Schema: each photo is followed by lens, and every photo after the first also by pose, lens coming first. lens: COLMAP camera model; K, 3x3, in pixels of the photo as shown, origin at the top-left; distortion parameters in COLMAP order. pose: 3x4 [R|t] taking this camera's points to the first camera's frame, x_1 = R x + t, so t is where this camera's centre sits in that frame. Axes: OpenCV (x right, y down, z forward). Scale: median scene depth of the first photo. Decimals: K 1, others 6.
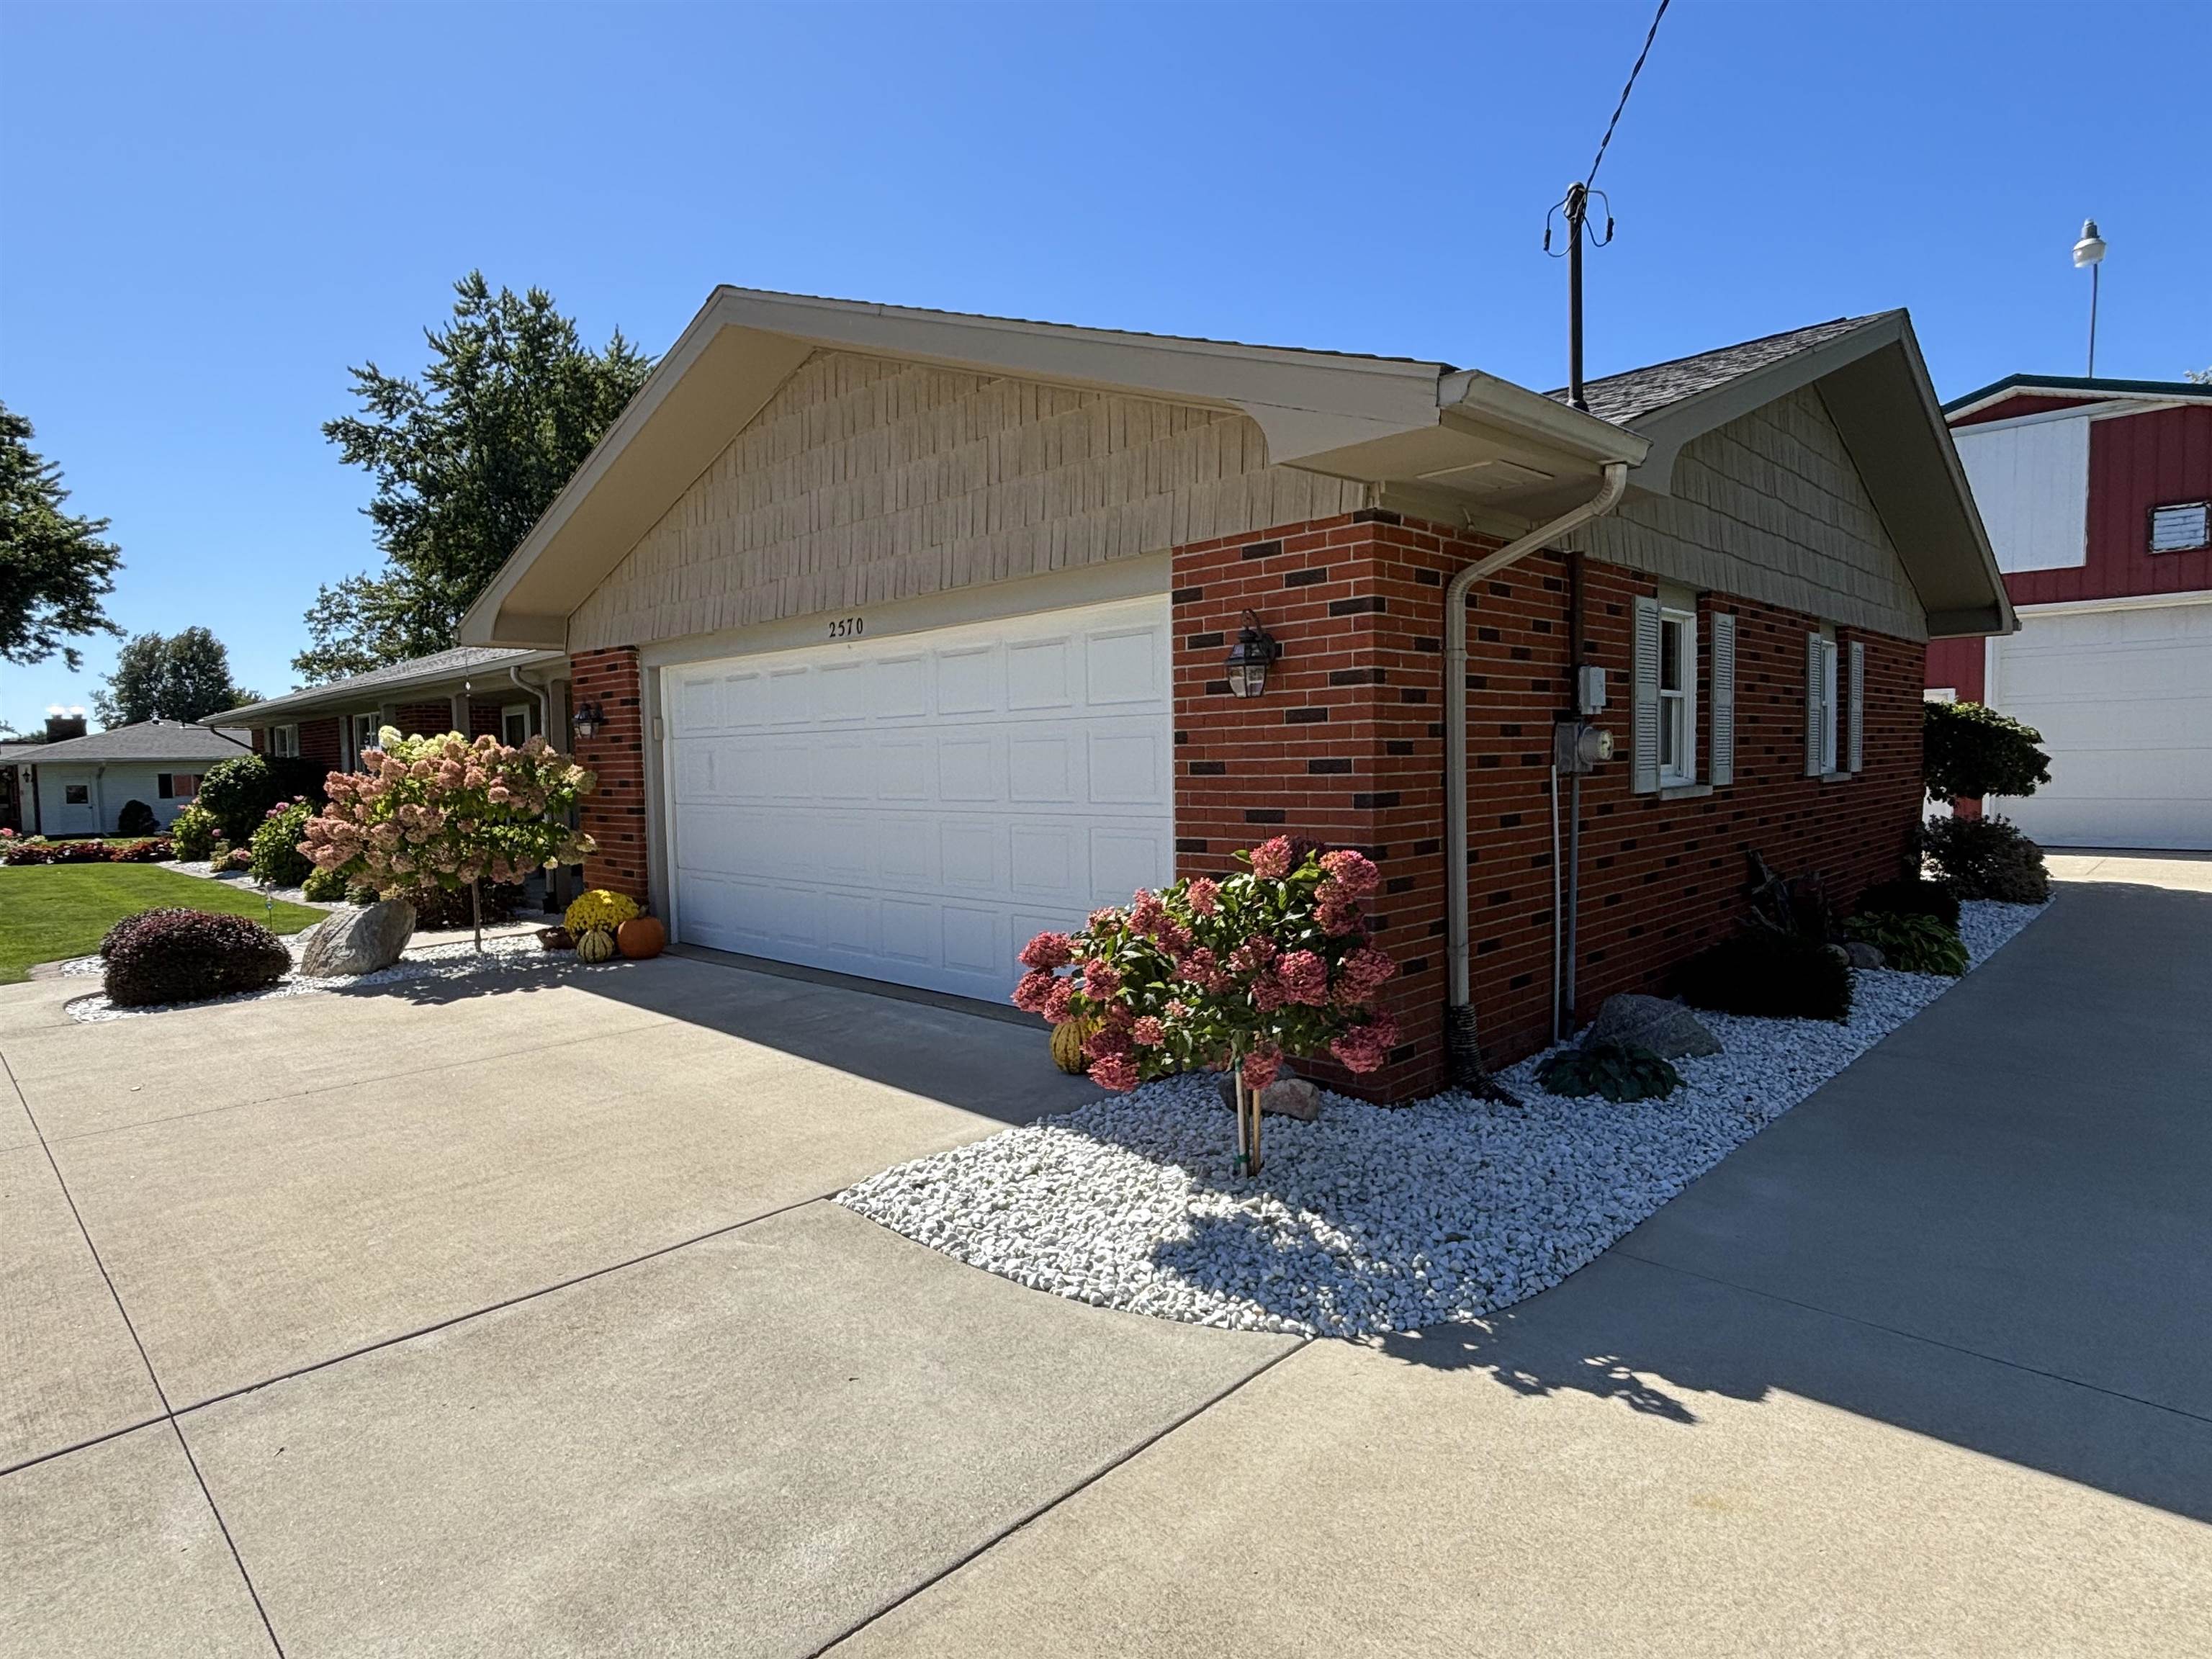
lens RADIAL K [[1165.1, 0, 1109.8], [0, 1165.1, 821.1], [0, 0, 1]] dist [0.001803, 0.002359]
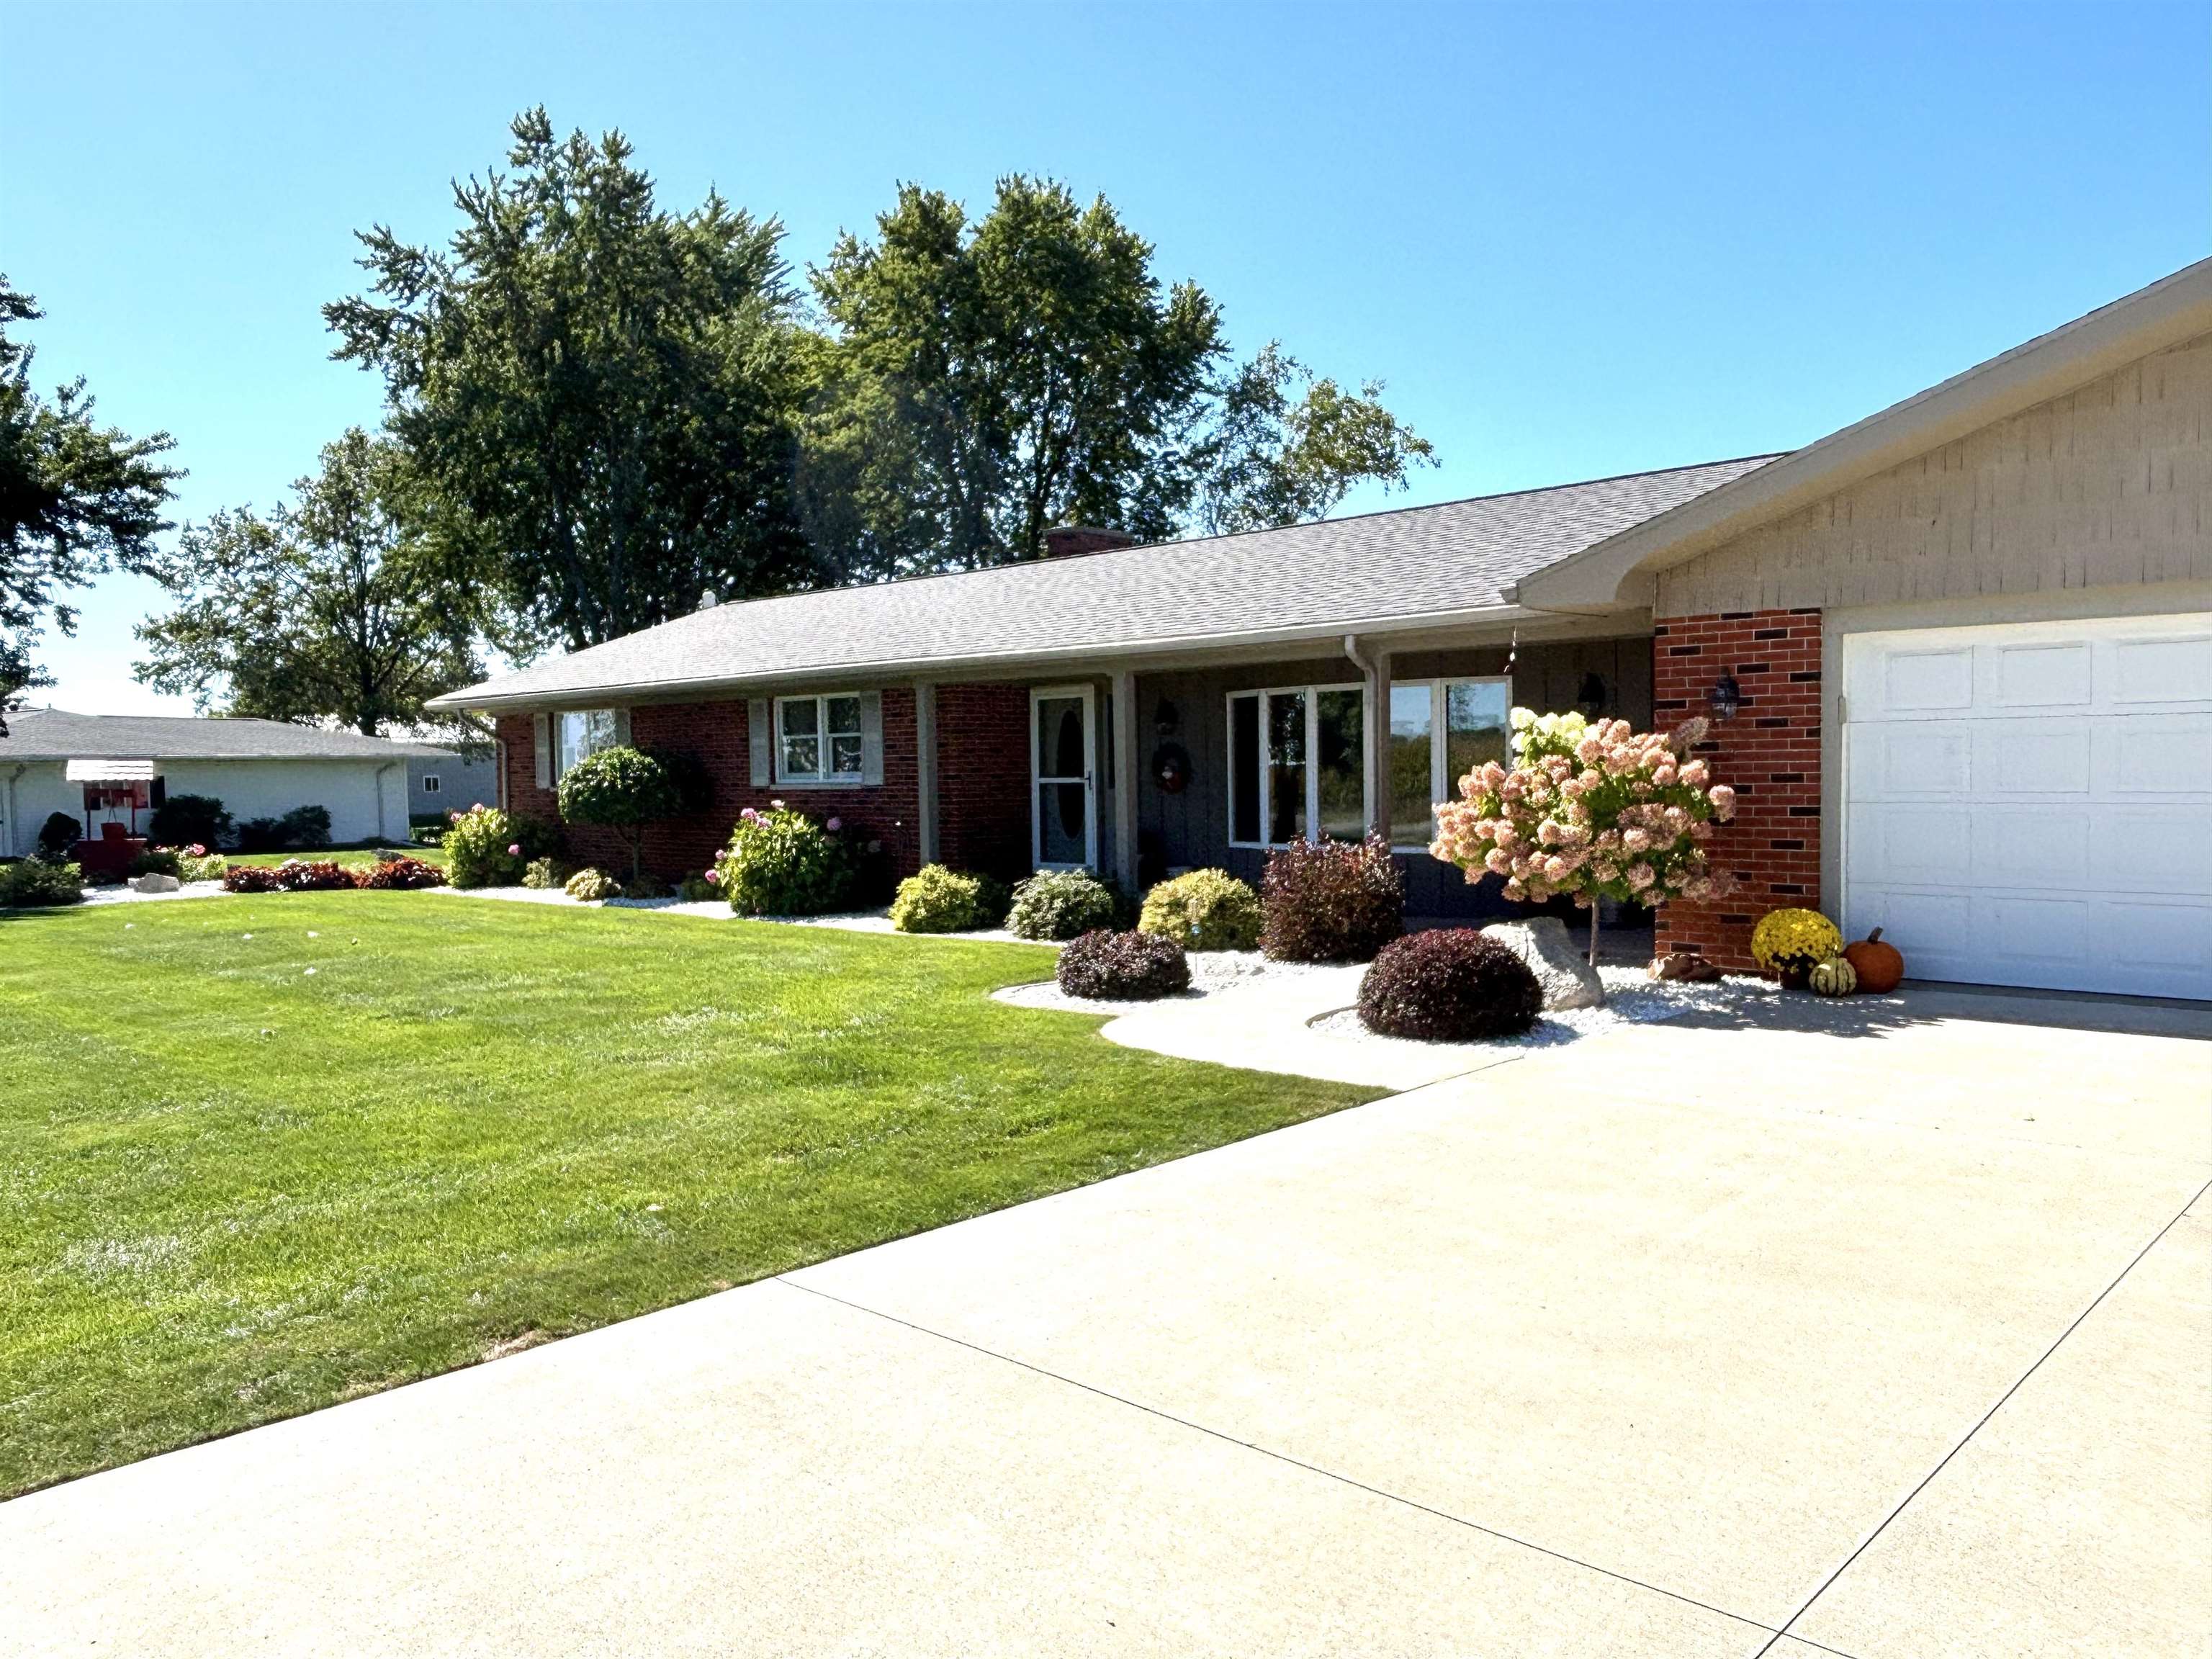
lens RADIAL K [[1598.7, 0, 1110.0], [0, 1598.7, 826.6], [0, 0, 1]] dist [0.008118, -0.010672]
pose [[0.999575, 0.008284, 0.027940, -0.200702], [-0.007706, 0.999756, -0.020718, 0.006217], [-0.028105, 0.020494, 0.999395, -0.021280]]
